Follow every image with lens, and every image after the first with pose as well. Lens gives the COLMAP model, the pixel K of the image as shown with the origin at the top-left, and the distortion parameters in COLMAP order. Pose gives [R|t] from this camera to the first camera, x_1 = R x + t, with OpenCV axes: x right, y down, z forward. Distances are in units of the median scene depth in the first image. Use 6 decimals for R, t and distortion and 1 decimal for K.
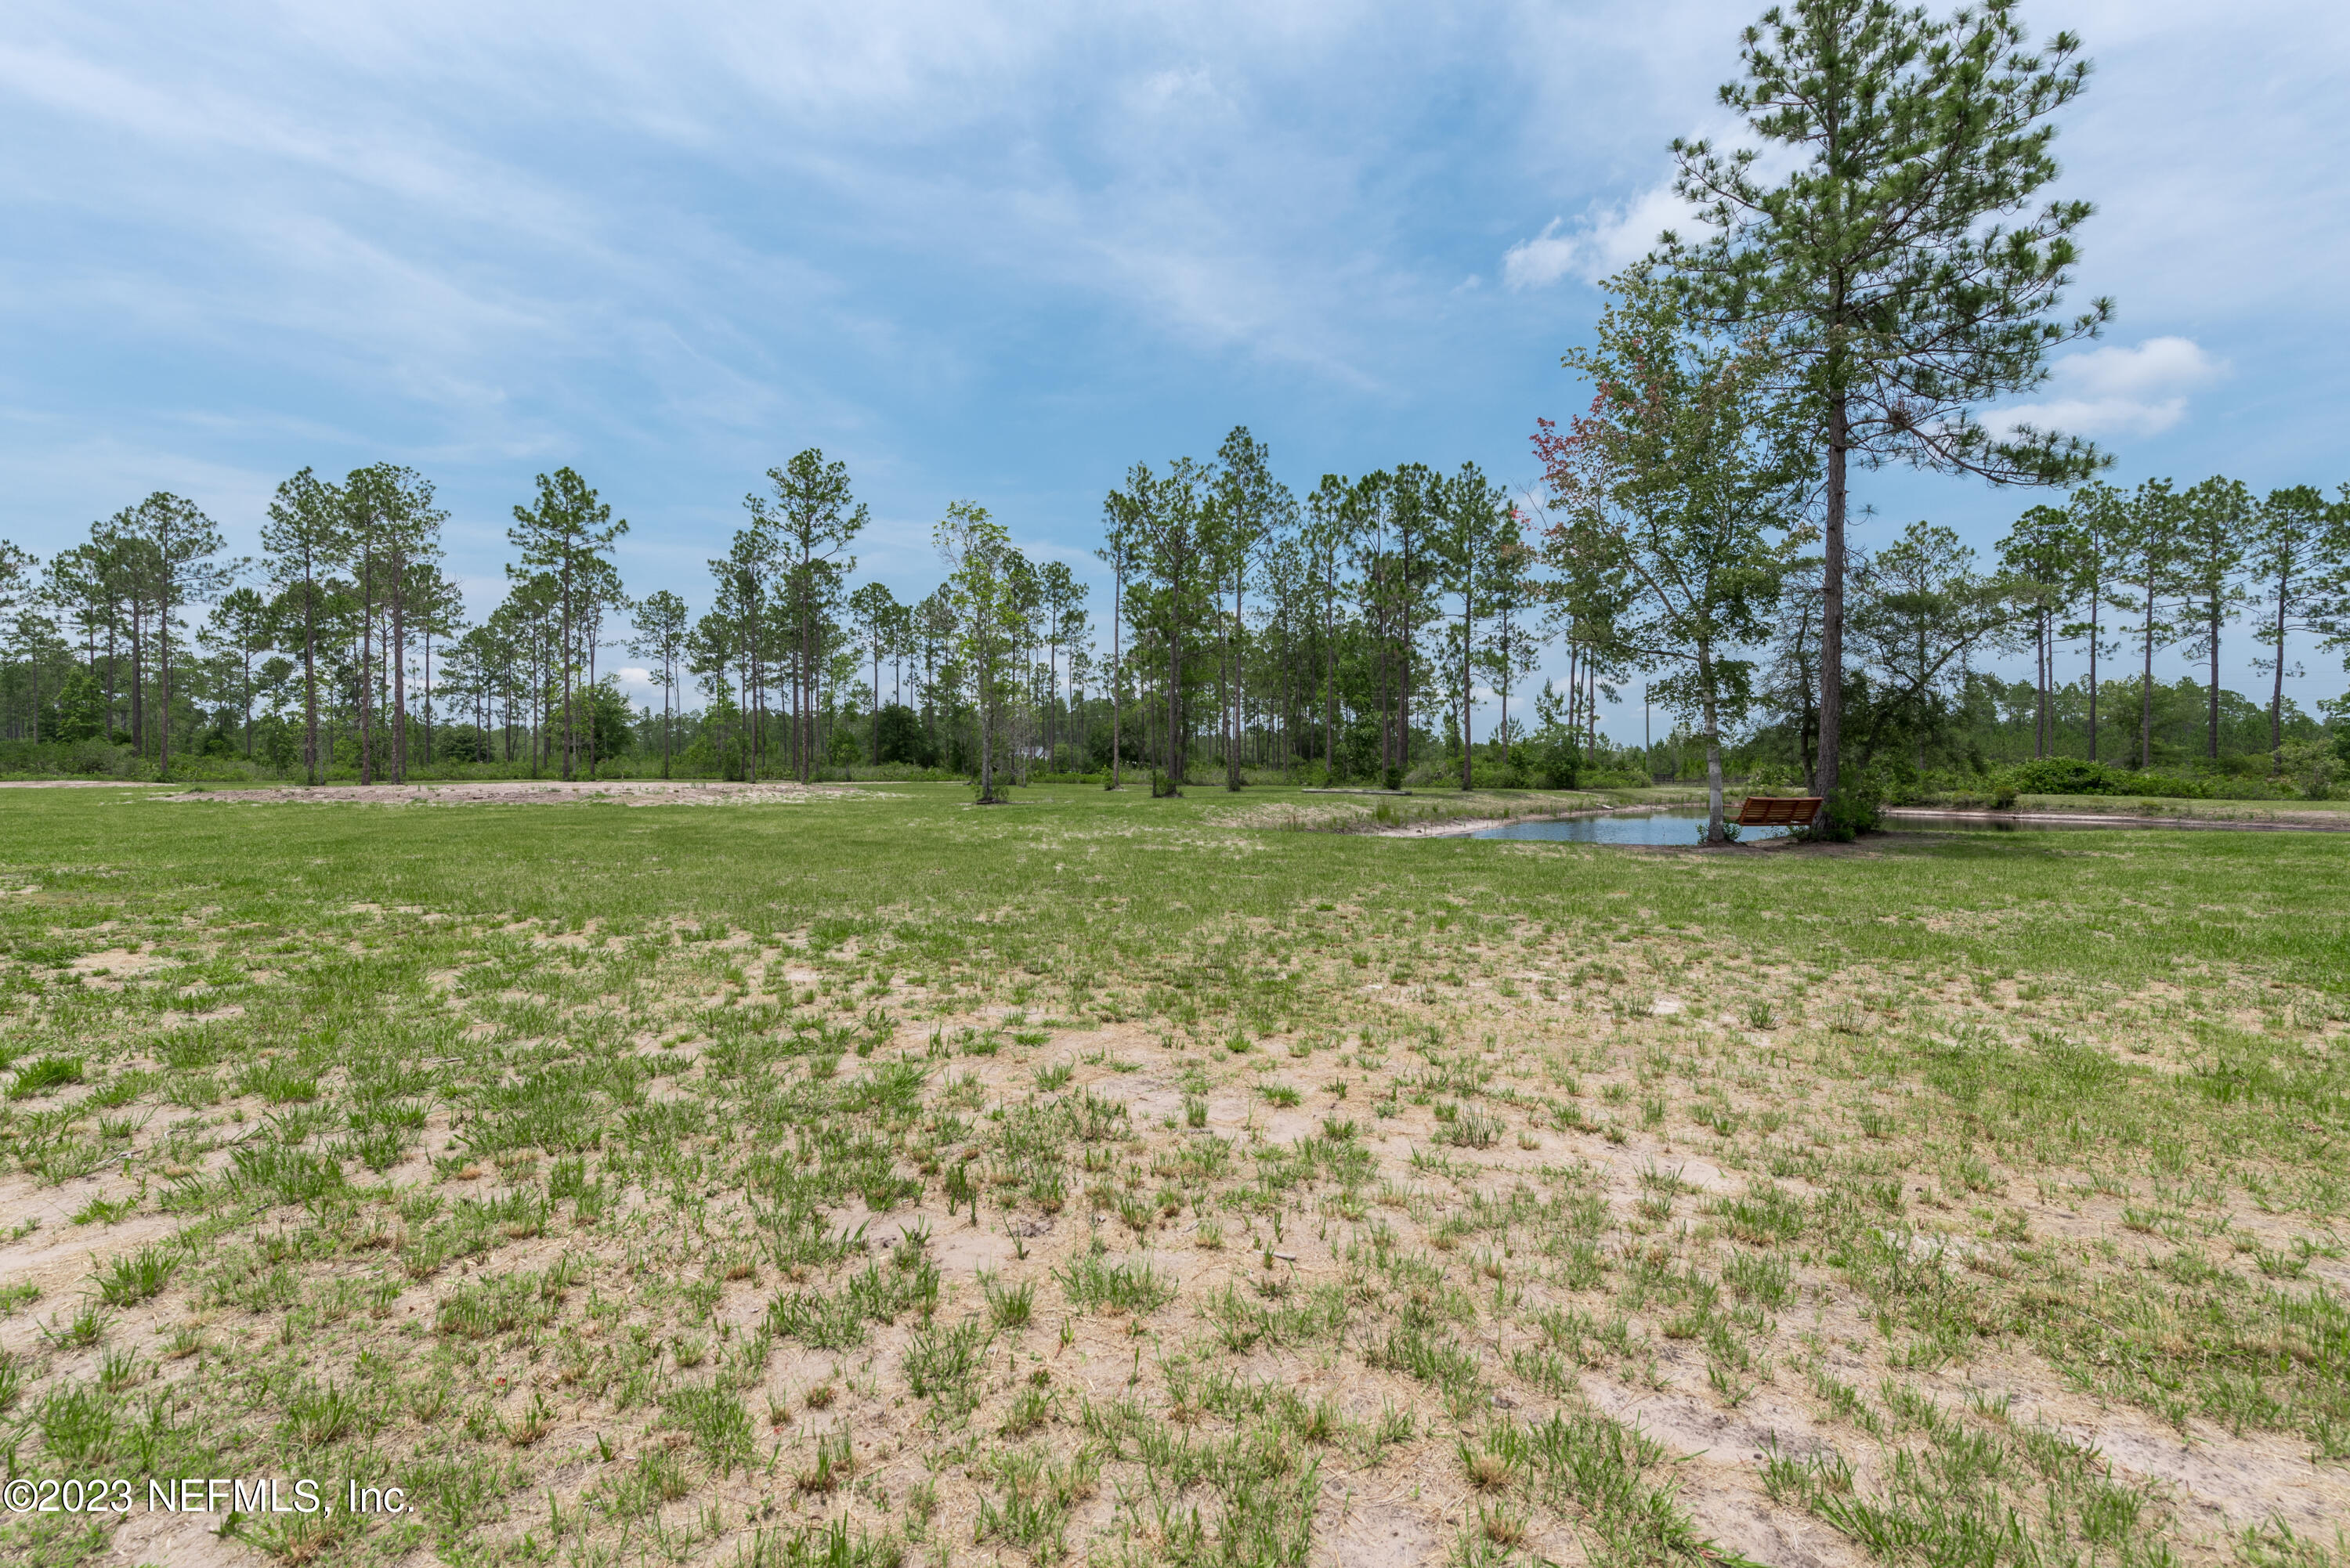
lens RADIAL K [[996.3, 0, 1175.0], [0, 996.3, 784.0], [0, 0, 1]] dist [0.000396, 0.000007]
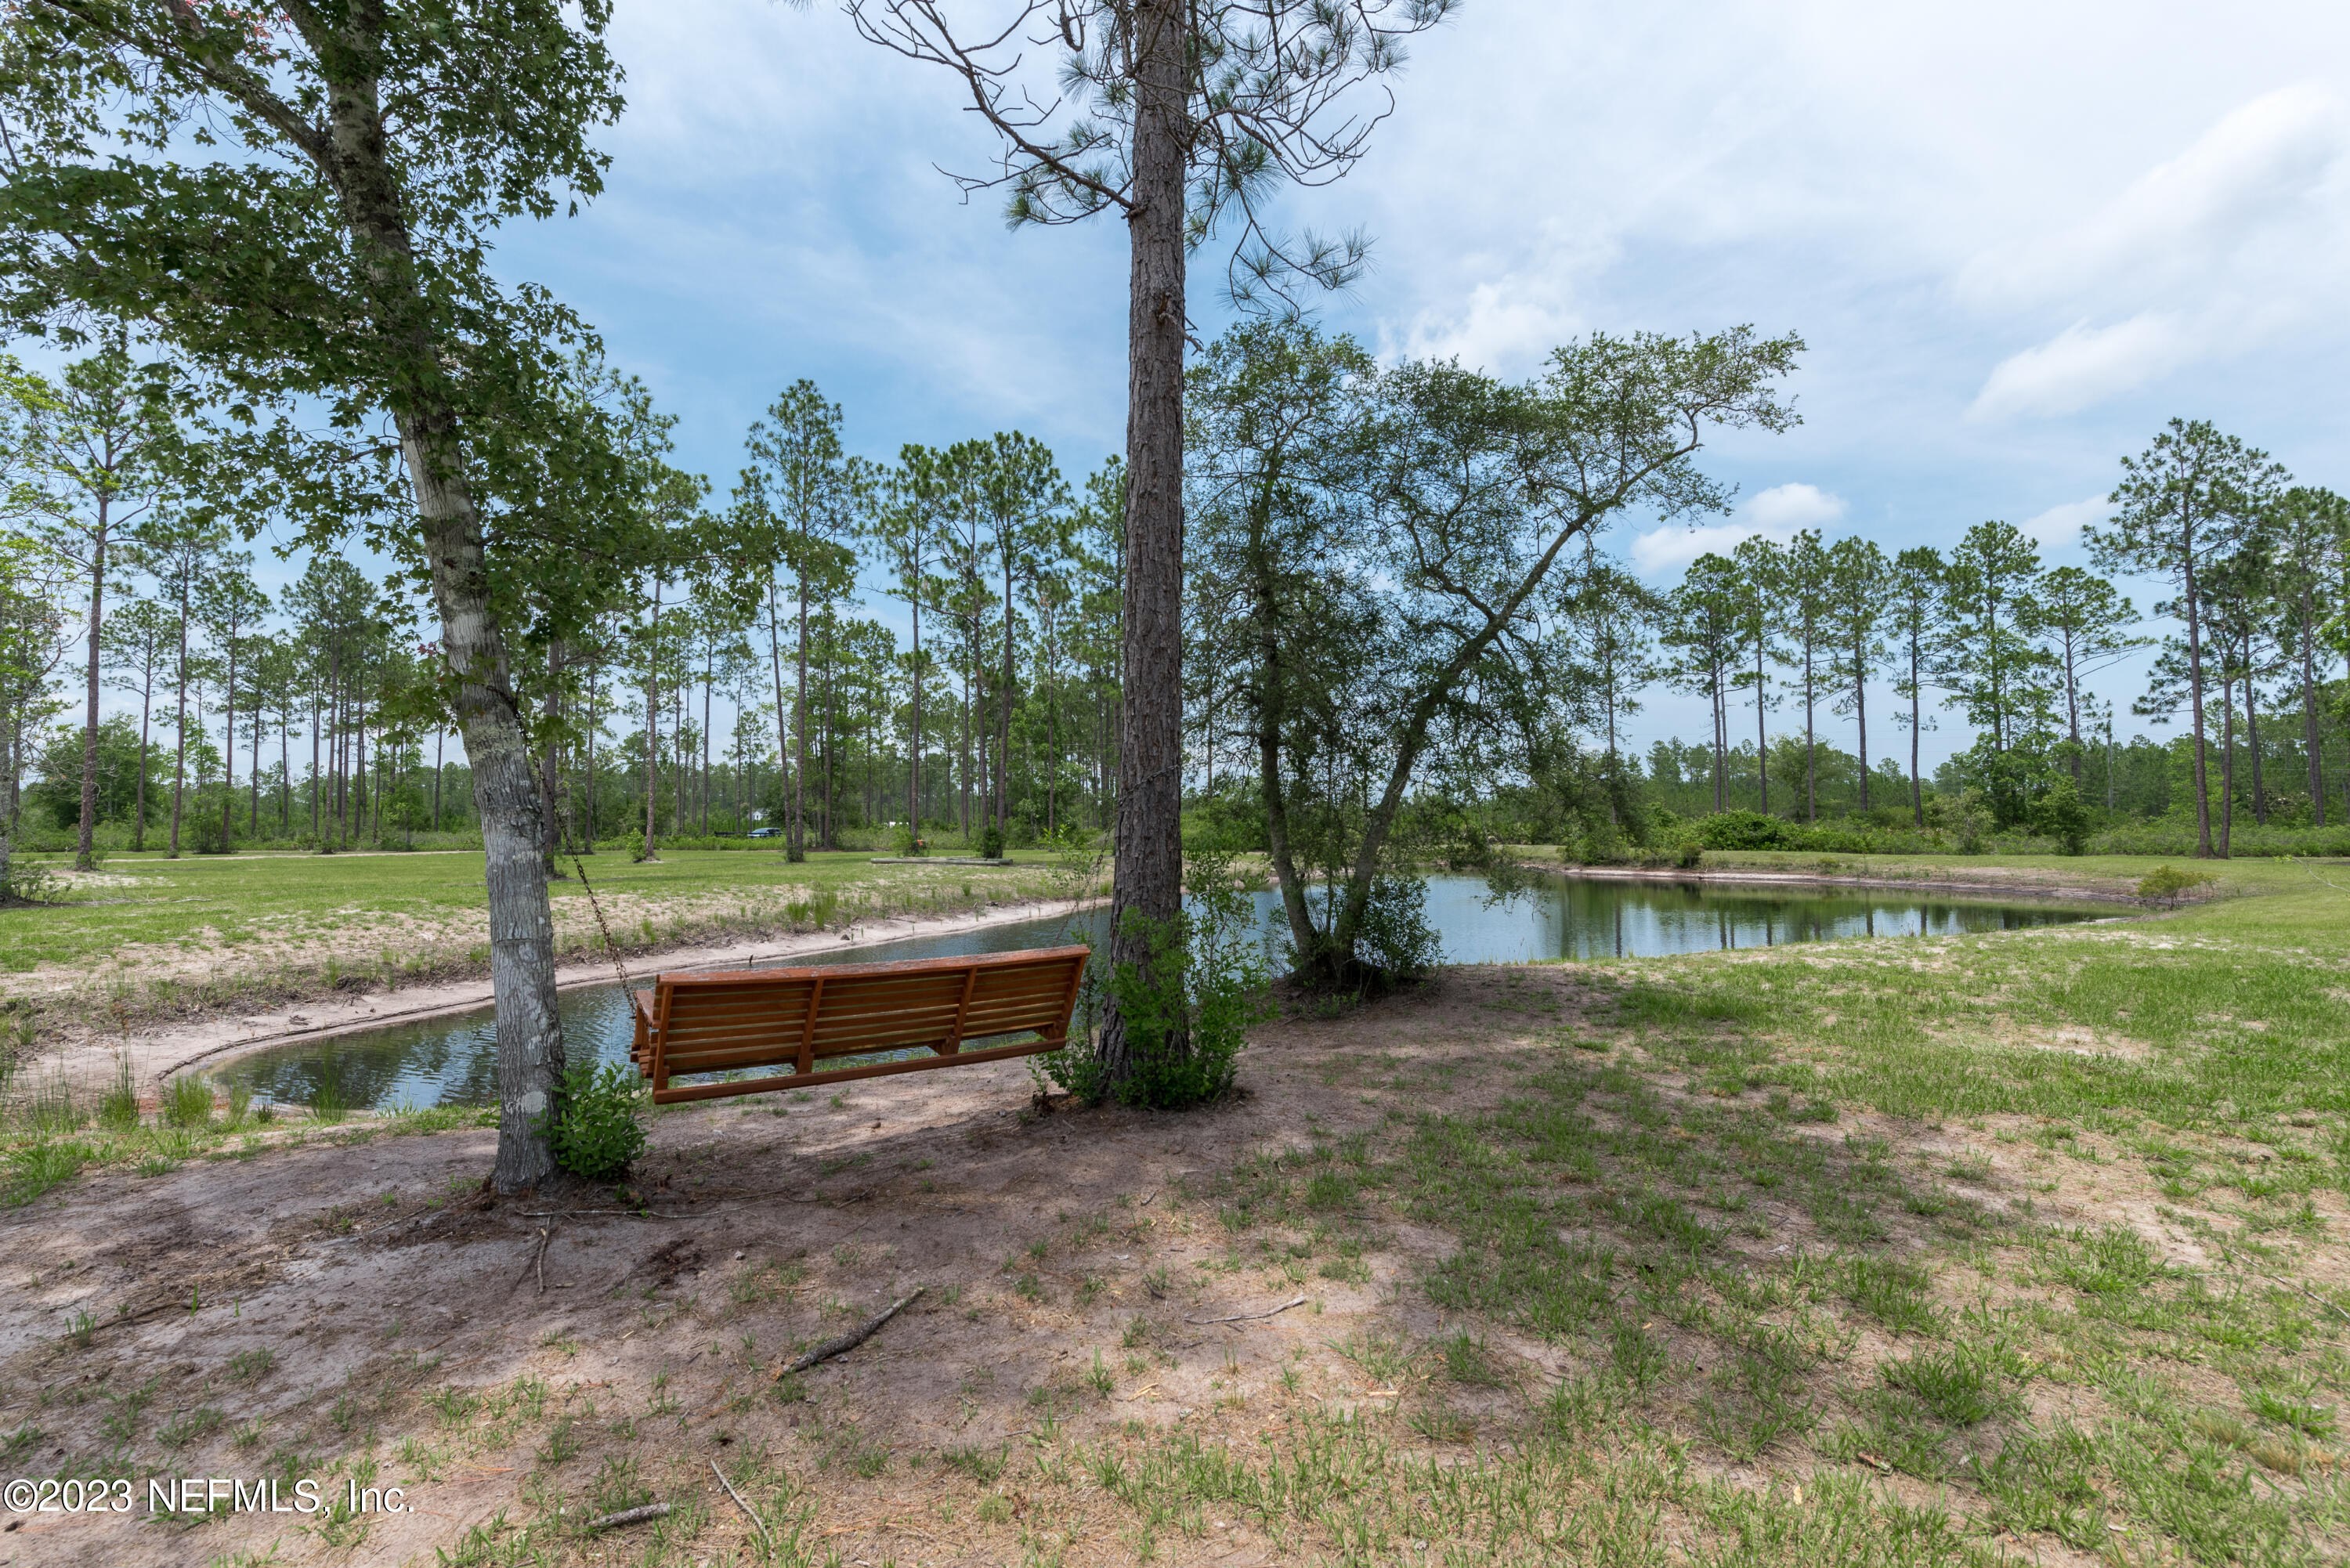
lens RADIAL K [[1026.2, 0, 1175.0], [0, 1026.2, 784.0], [0, 0, 1]] dist [0.000108, 0.000047]
pose [[0.973575, 0.000905, 0.228364, 0.130814], [0.012458, 0.998292, -0.057070, -0.002642], [-0.228026, 0.058407, 0.971902, 0.156622]]
